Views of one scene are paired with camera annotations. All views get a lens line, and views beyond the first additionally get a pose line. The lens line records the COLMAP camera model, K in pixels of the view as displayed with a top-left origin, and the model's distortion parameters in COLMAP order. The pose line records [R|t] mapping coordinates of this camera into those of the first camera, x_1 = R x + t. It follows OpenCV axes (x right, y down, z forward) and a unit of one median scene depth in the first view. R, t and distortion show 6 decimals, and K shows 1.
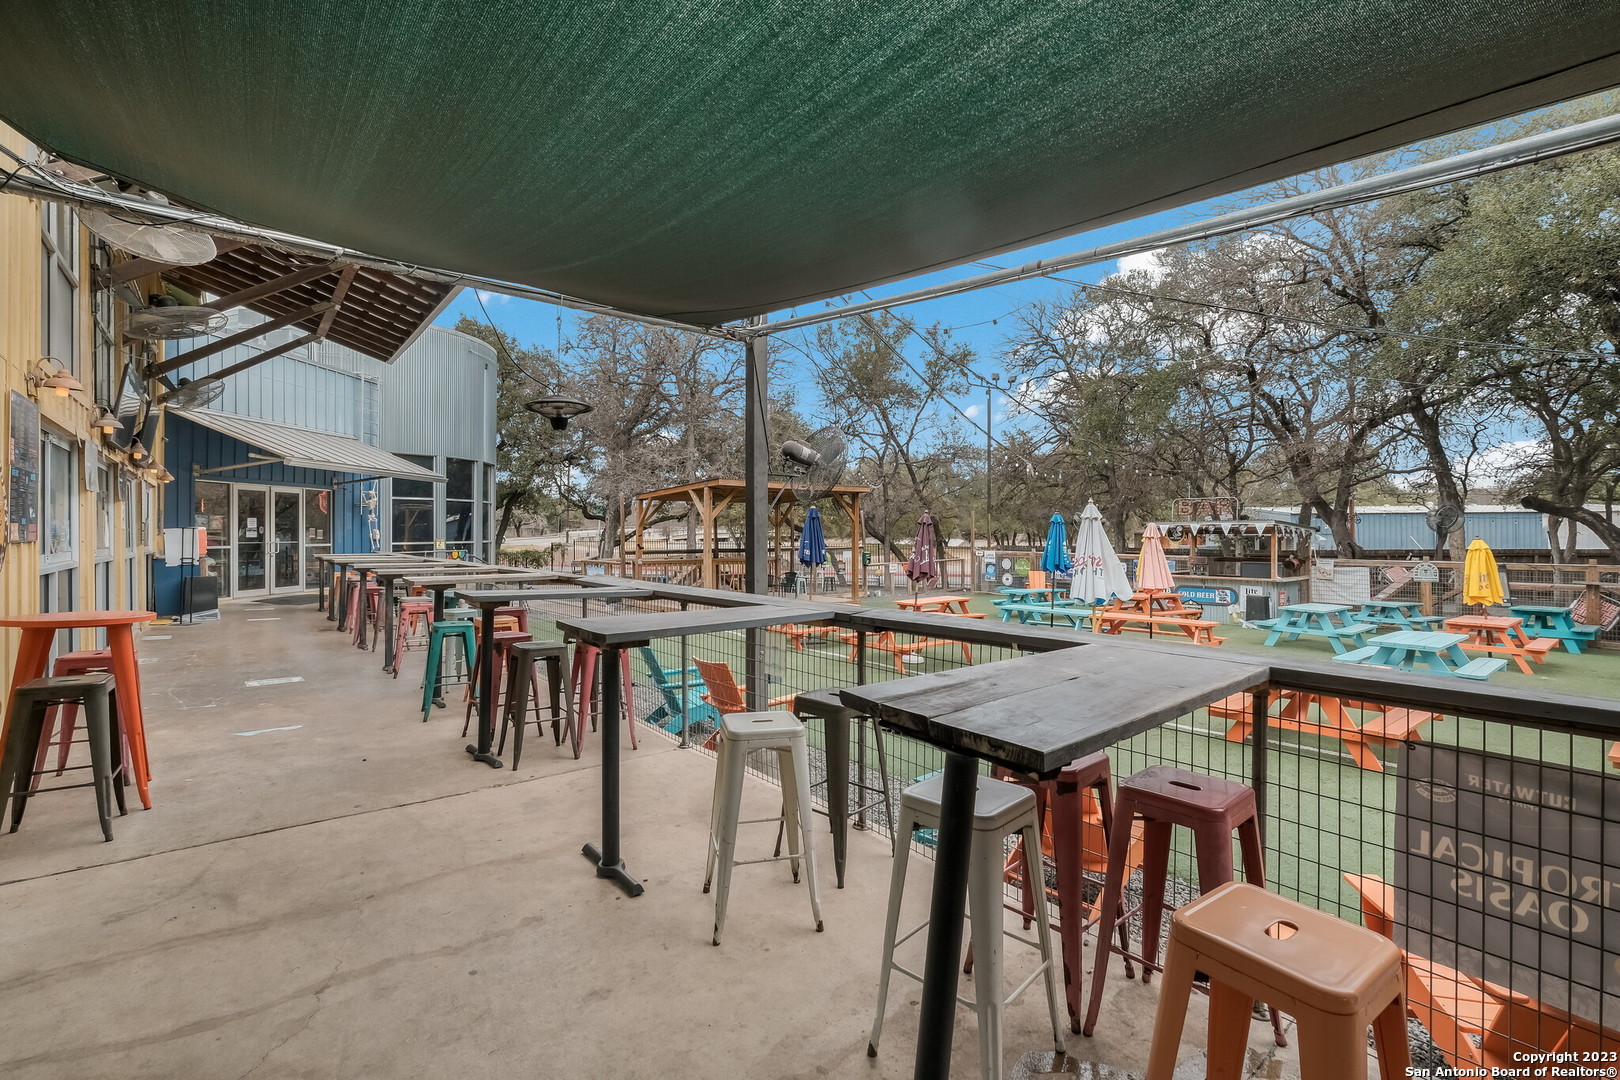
lens RADIAL K [[717.3, 0, 807.7], [0, 717.3, 541.5], [0, 0, 1]] dist [-0.004422, -0.000062]
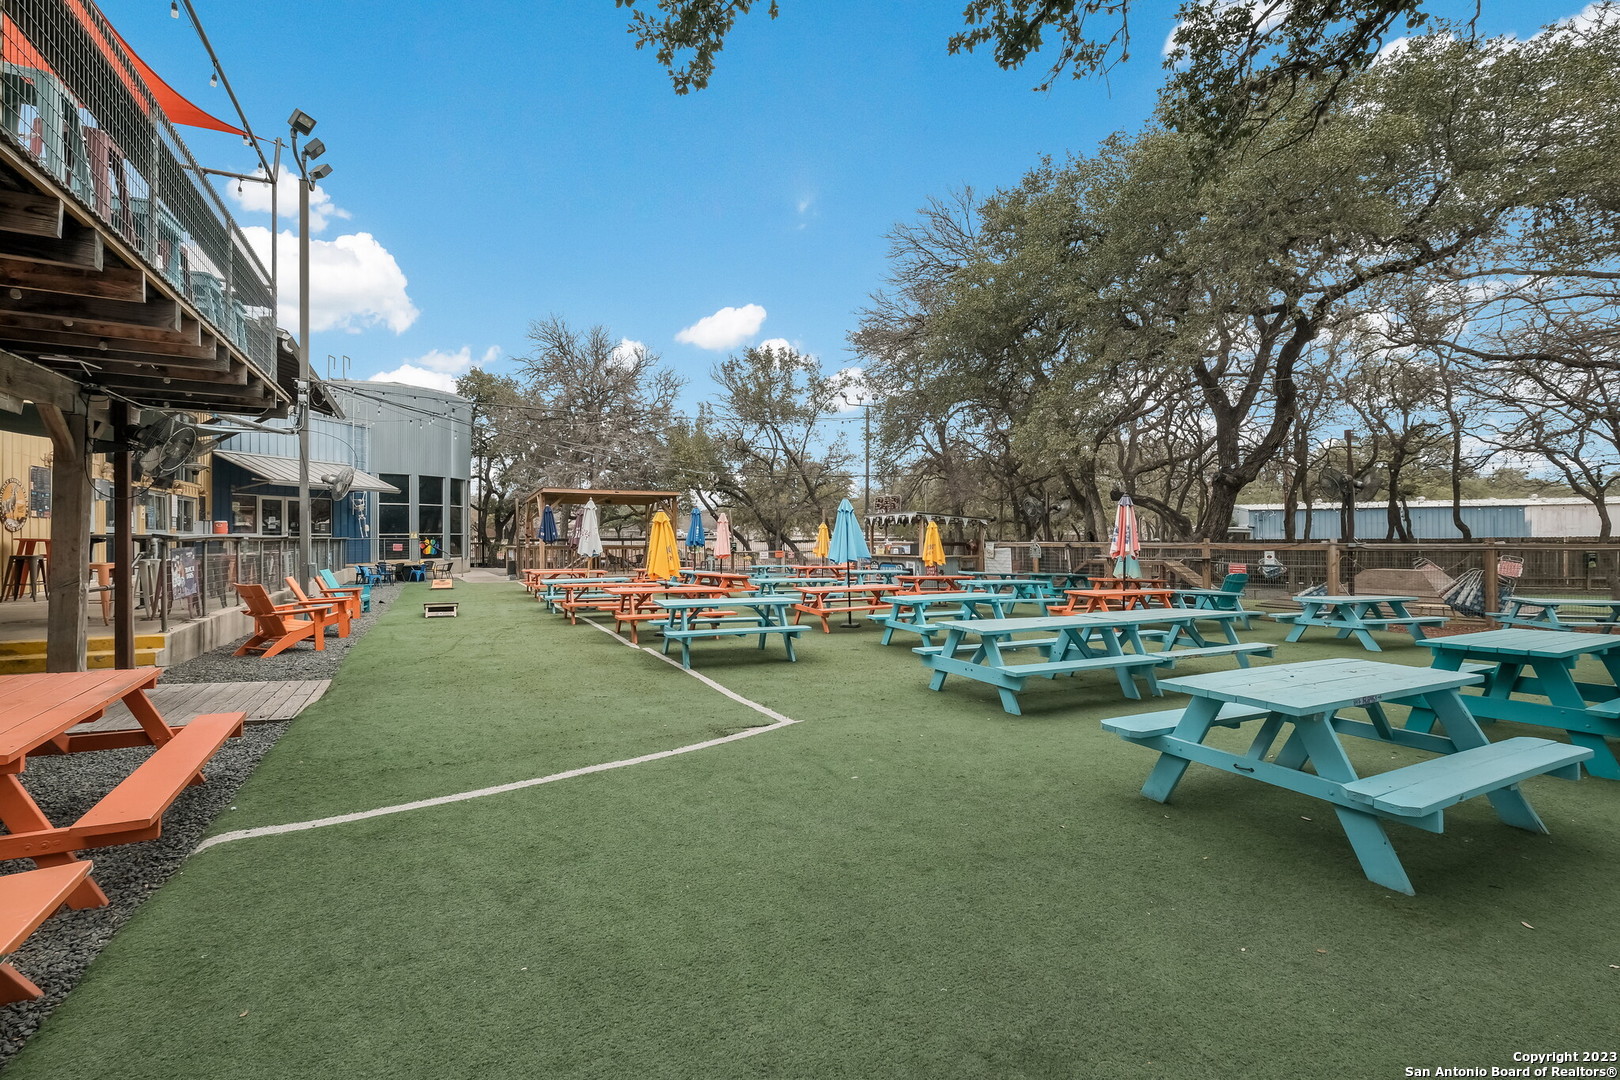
lens RADIAL K [[717.3, 0, 812.4], [0, 717.3, 544.5], [0, 0, 1]] dist [-0.004422, -0.000062]
pose [[0.983868, -0.000890, -0.178893, 0.729600], [-0.000142, 0.999983, -0.005759, 0.040438], [0.178895, 0.005691, 0.983852, -0.385368]]
